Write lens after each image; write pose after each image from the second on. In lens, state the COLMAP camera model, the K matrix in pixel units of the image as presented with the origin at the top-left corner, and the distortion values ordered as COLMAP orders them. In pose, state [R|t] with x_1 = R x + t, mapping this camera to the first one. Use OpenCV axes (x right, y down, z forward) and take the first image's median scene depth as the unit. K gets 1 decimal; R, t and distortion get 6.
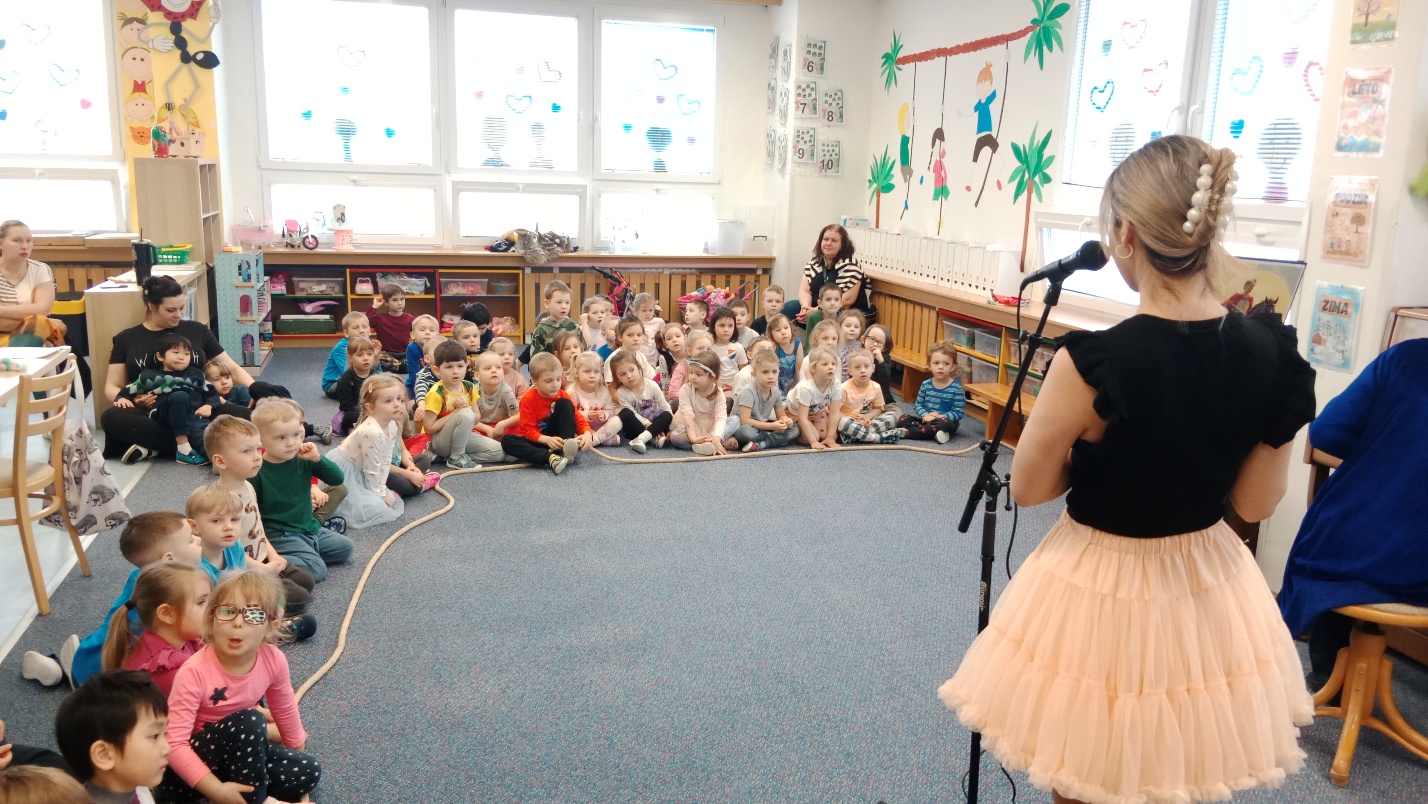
lens RADIAL K [[1139.9, 0, 710.9], [0, 1139.9, 403.9], [0, 0, 1]] dist [0.064340, -0.119368]
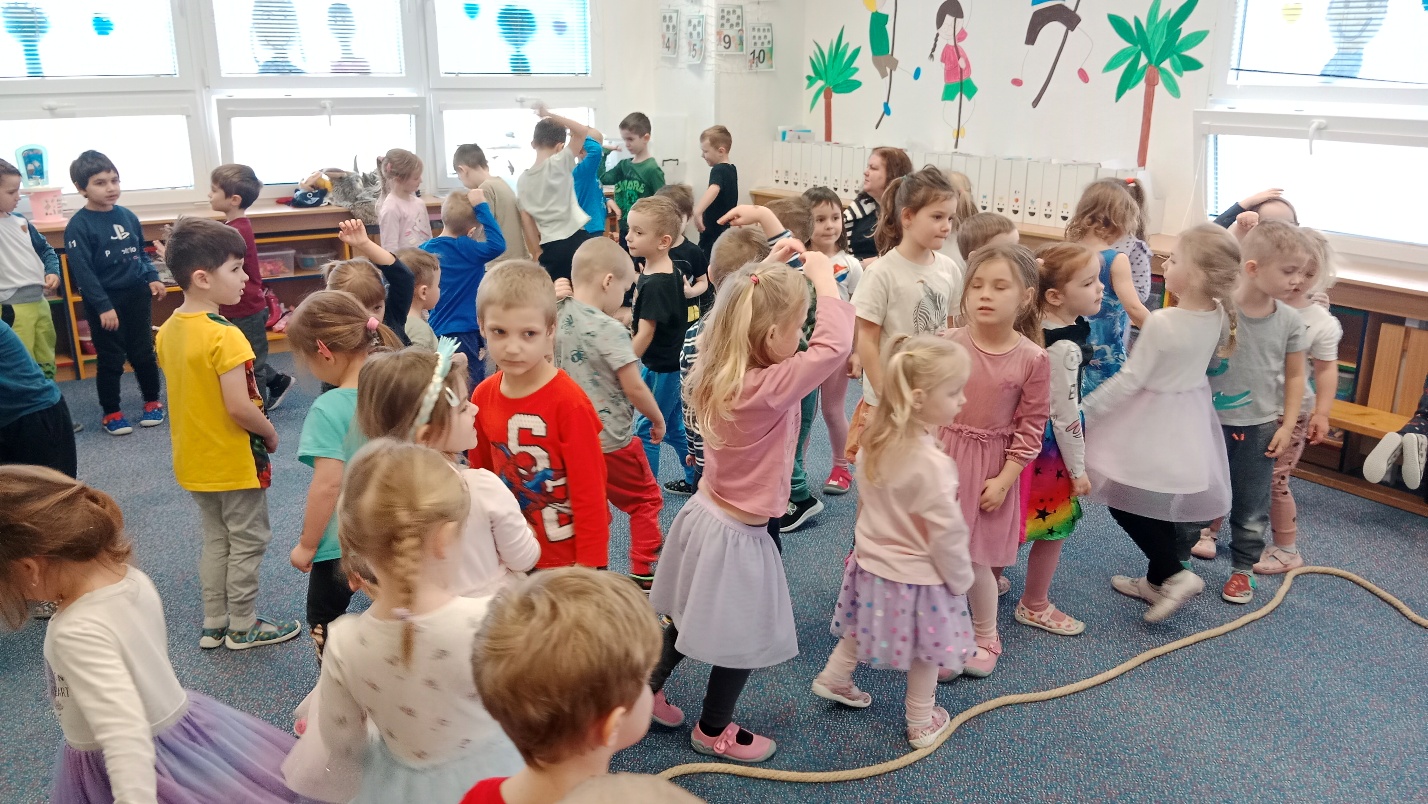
lens RADIAL K [[1139.9, 0, 722.8], [0, 1139.9, 398.5], [0, 0, 1]] dist [0.064340, -0.119368]
pose [[0.948307, -0.118347, 0.294463, -0.173140], [0.094332, 0.991044, 0.094513, -0.066844], [-0.303011, -0.061850, 0.950978, 0.309850]]
